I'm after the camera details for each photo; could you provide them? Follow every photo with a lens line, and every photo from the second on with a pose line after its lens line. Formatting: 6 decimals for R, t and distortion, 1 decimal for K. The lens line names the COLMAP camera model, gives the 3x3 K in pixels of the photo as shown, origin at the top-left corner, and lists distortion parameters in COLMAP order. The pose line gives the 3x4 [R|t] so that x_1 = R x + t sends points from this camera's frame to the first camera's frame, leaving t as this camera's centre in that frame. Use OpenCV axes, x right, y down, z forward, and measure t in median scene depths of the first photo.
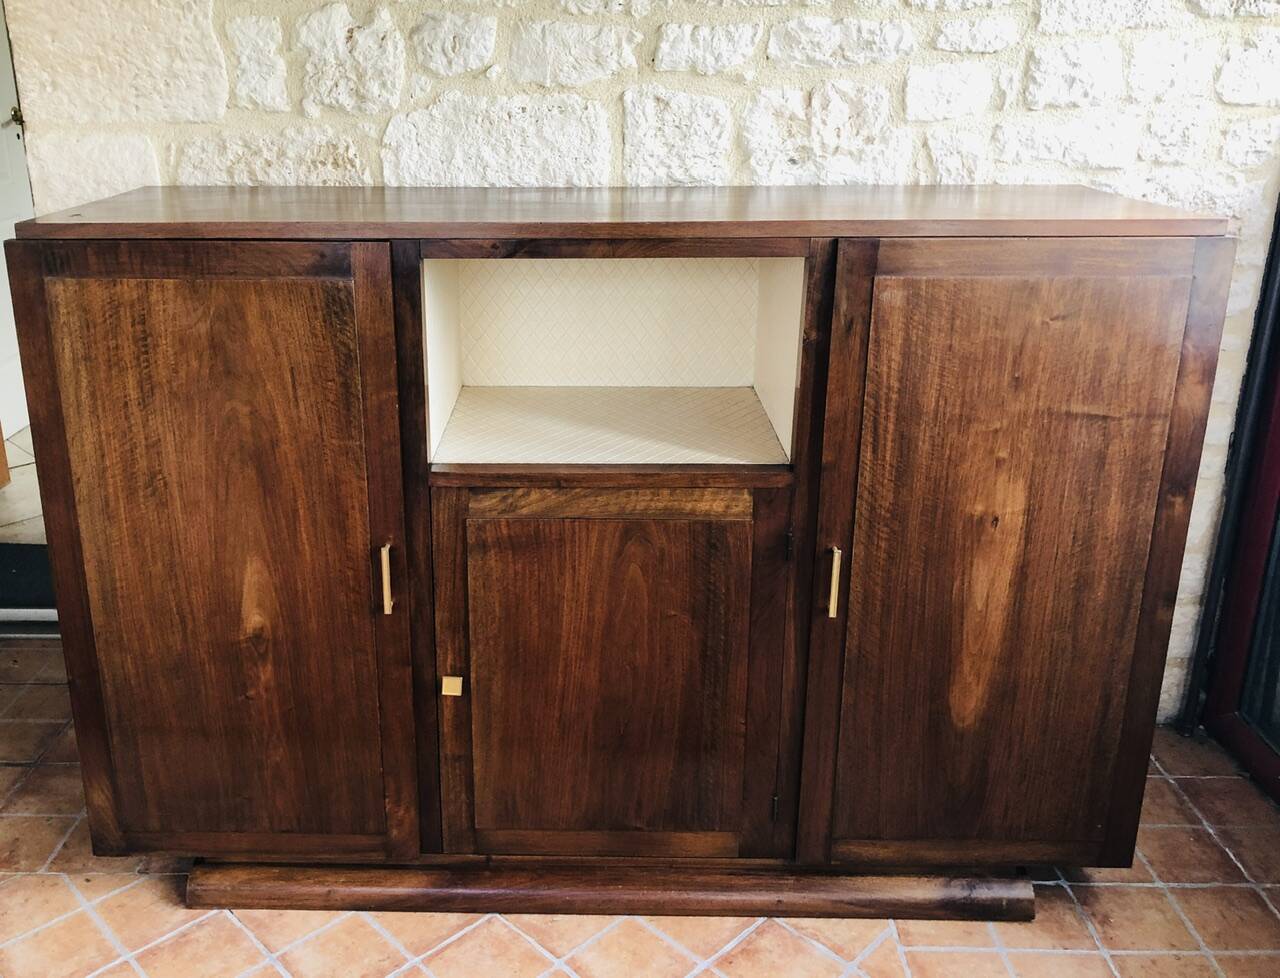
lens RADIAL K [[1120.1, 0, 574.3], [0, 1120.1, 391.2], [0, 0, 1]] dist [0.102726, -0.259214]
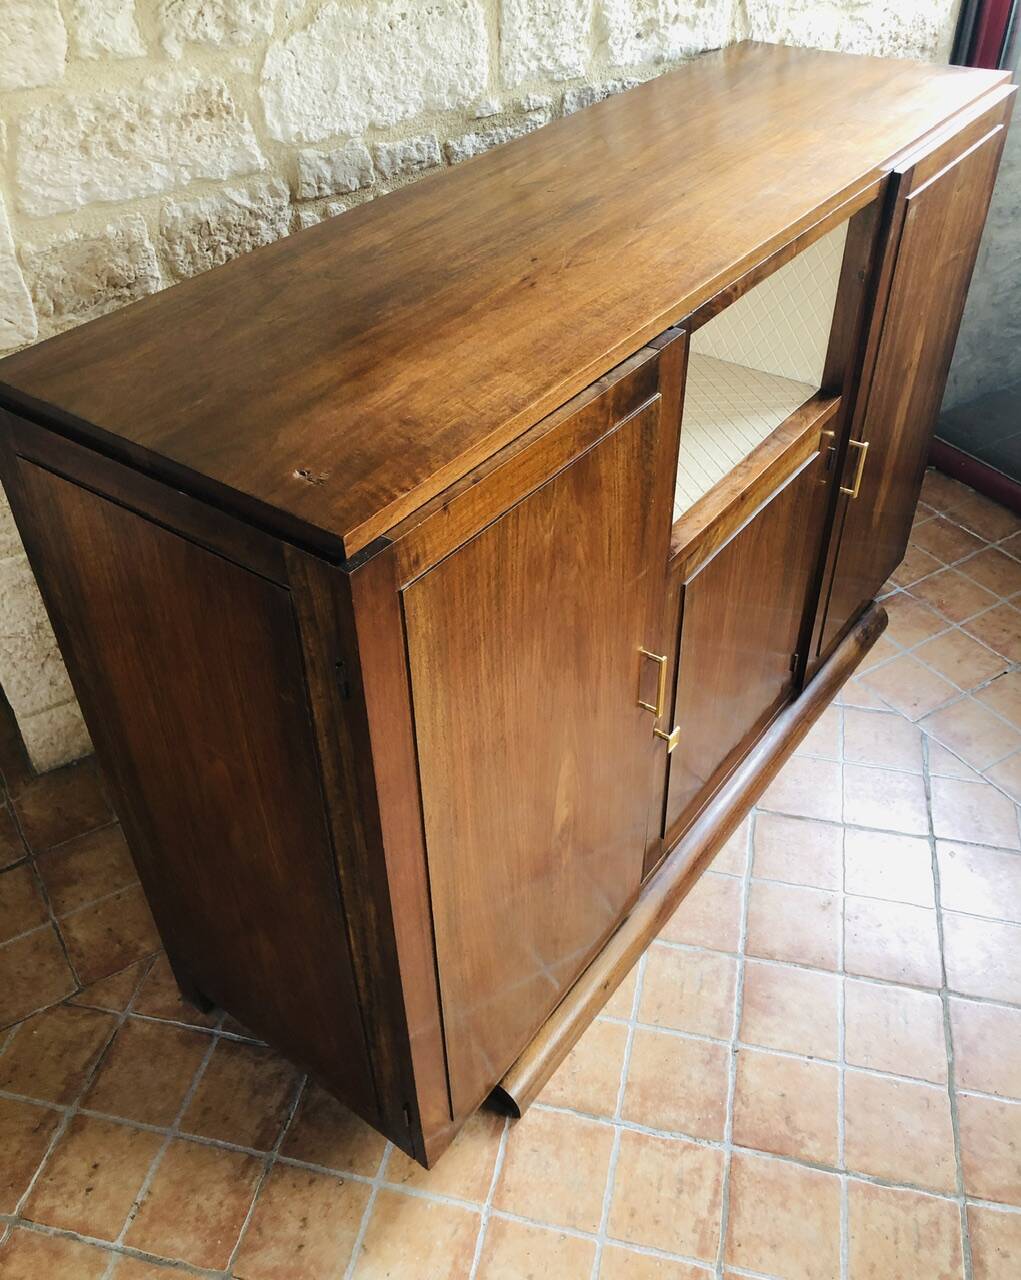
lens RADIAL K [[1131.3, 0, 555.3], [0, 1131.3, 595.9], [0, 0, 1]] dist [0.004747, 0.031802]
pose [[0.831853, -0.351068, 0.429850, -0.581295], [0.176863, 0.901817, 0.394267, -0.196520], [-0.526060, -0.251948, 0.812270, 0.094752]]
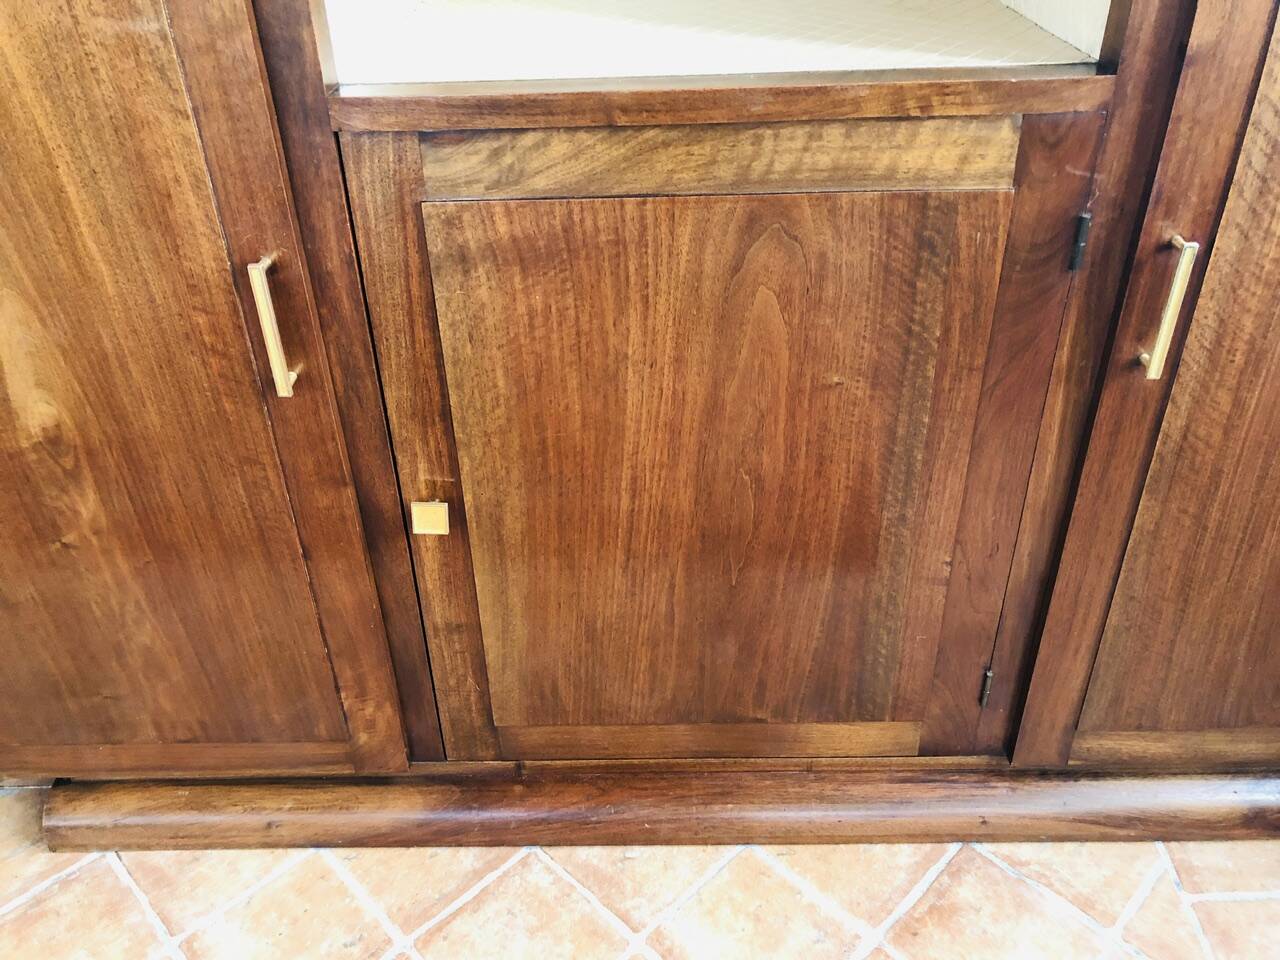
lens RADIAL K [[1095.8, 0, 640.0], [0, 1095.8, 480.0], [0, 0, 1]] dist [0.012684, -0.011483]
pose [[0.999628, -0.027214, 0.001559, -0.005627], [0.025532, 0.954802, 0.296144, 0.087103], [-0.009547, -0.295994, 0.955142, 0.491946]]
